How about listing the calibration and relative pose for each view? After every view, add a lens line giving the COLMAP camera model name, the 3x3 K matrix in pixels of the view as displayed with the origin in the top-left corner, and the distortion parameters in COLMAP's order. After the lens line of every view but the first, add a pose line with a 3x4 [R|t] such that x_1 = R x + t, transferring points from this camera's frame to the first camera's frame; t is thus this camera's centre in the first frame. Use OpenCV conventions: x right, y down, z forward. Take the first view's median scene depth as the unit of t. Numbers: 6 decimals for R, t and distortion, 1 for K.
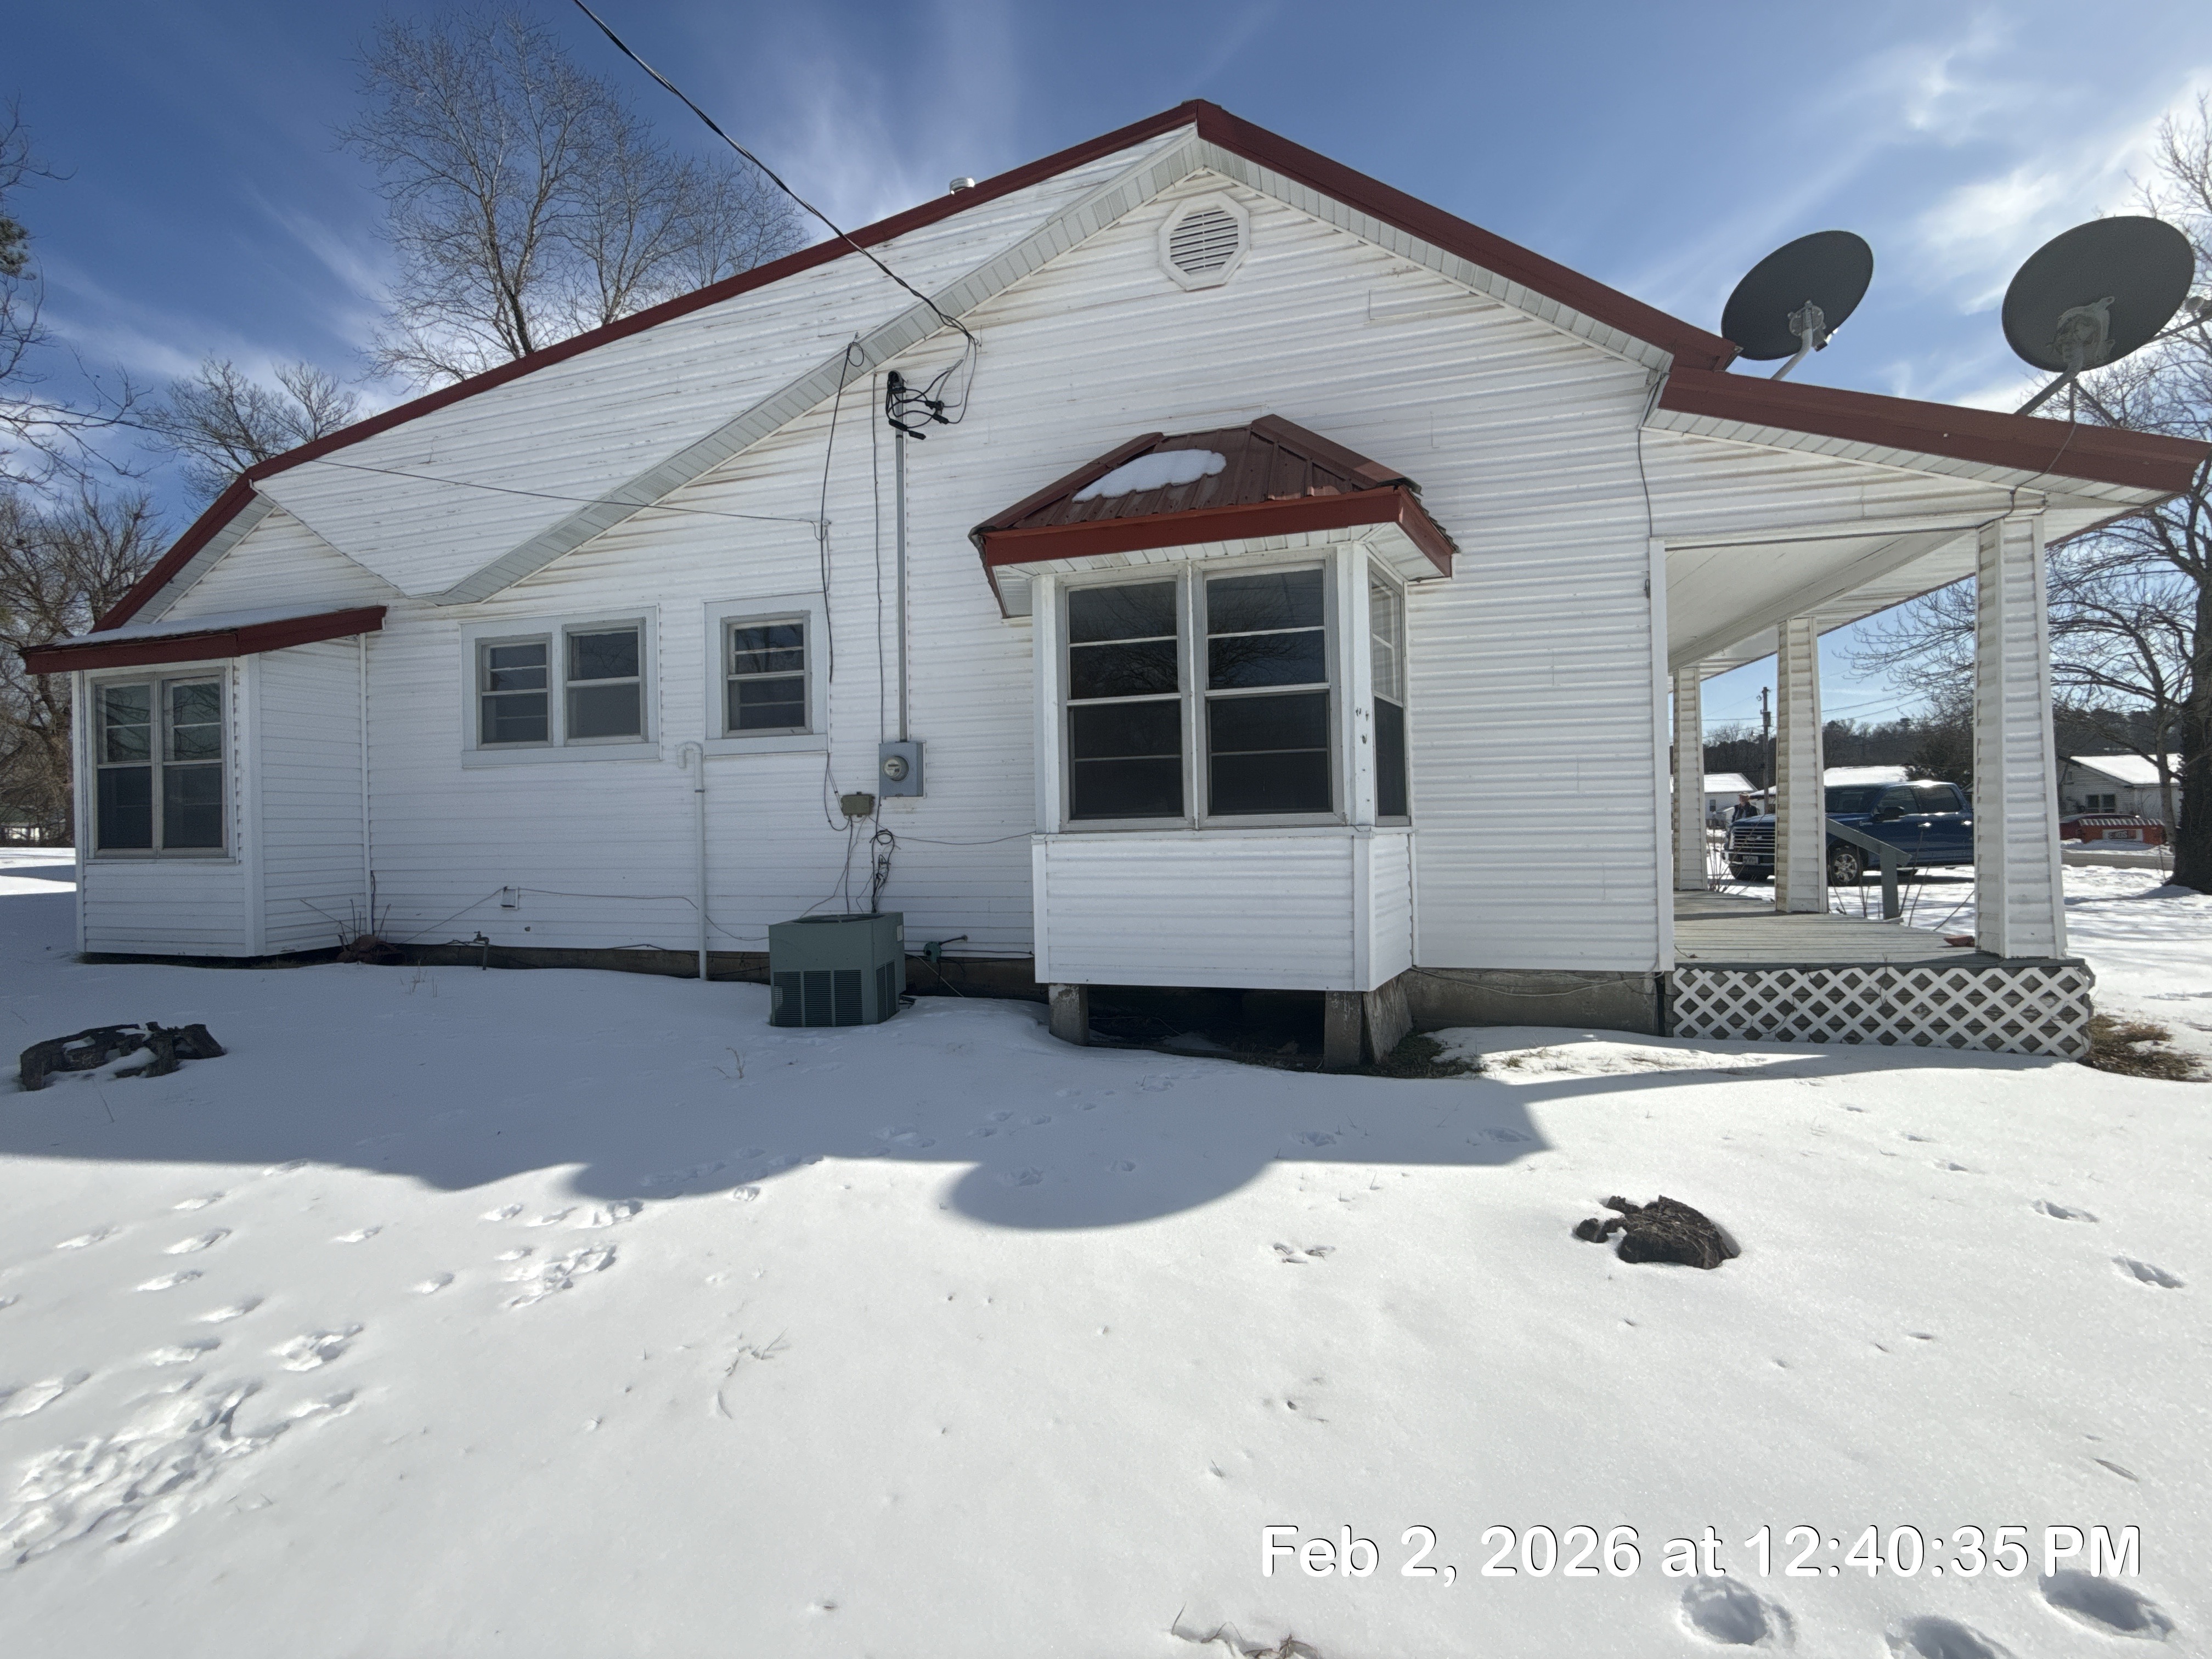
lens RADIAL K [[881.6, 0, 1104.5], [0, 881.6, 828.5], [0, 0, 1]] dist [0.001033, -0.000283]
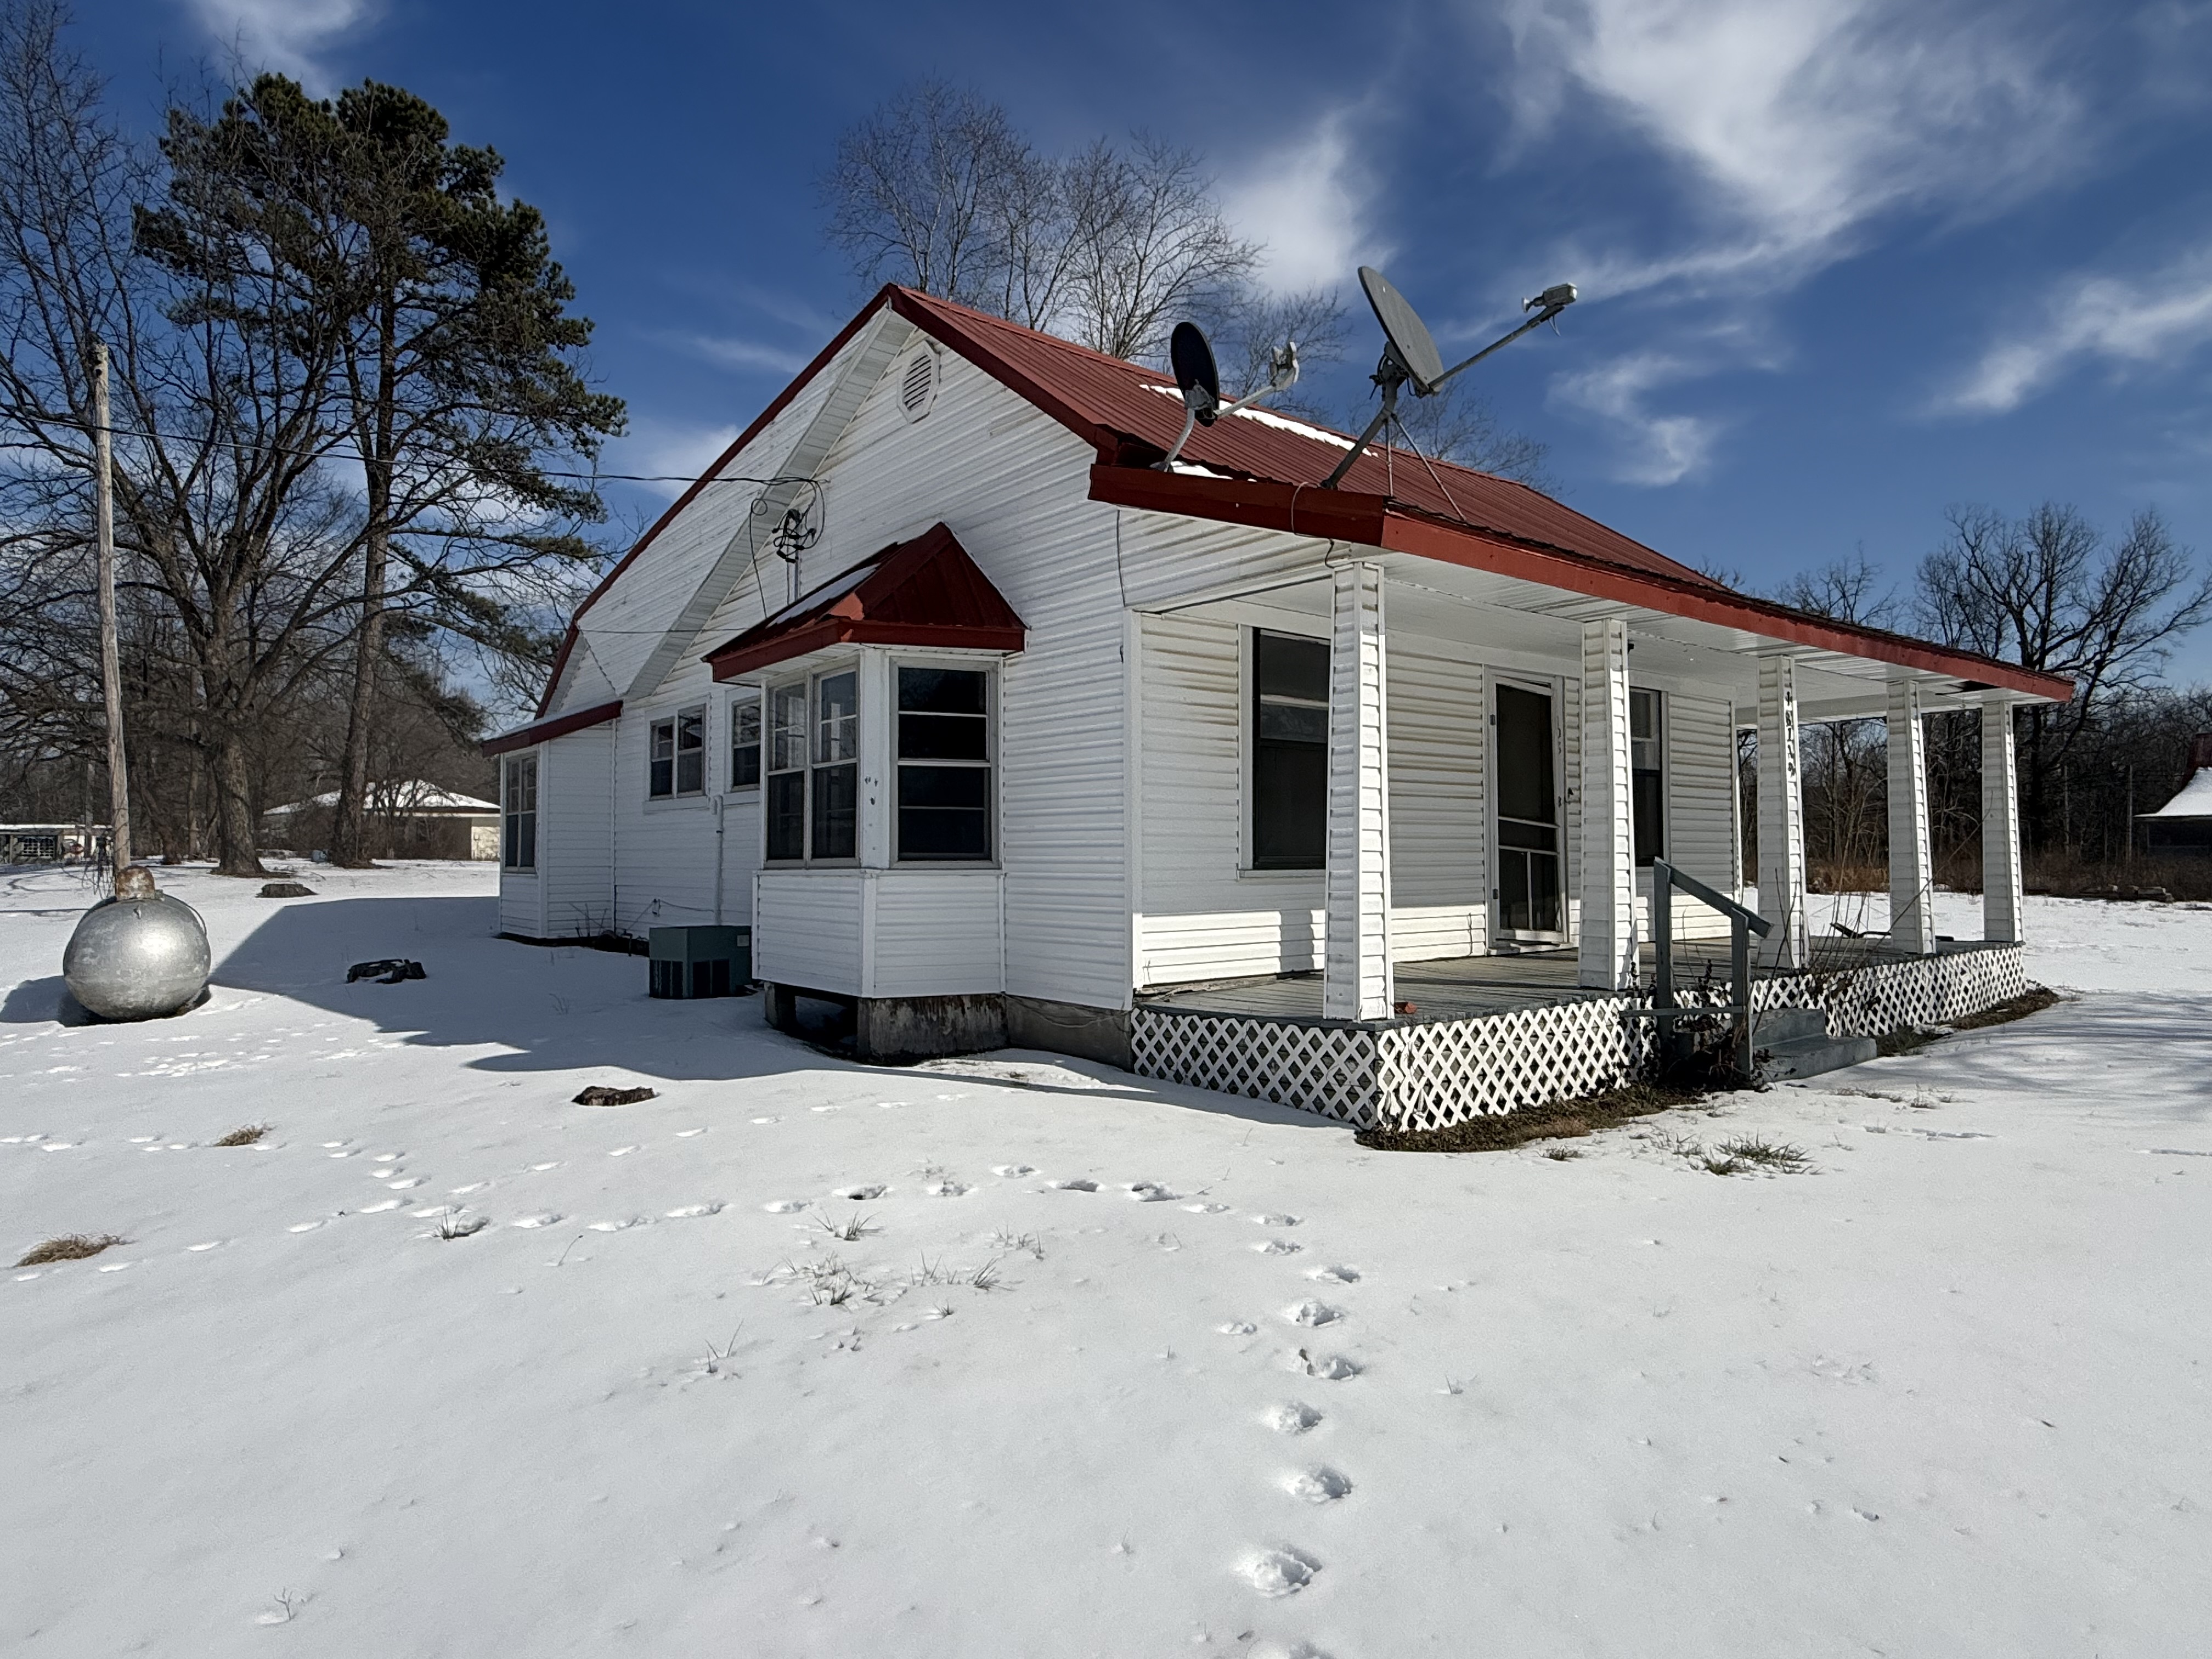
lens RADIAL K [[1282.7, 0, 1103.8], [0, 1282.7, 823.7], [0, 0, 1]] dist [0.000000, -0.002842]
pose [[0.797670, -0.000579, -0.603094, 1.588733], [-0.012696, 0.999762, -0.017752, -0.037923], [0.602960, 0.021817, 0.797473, -0.270719]]
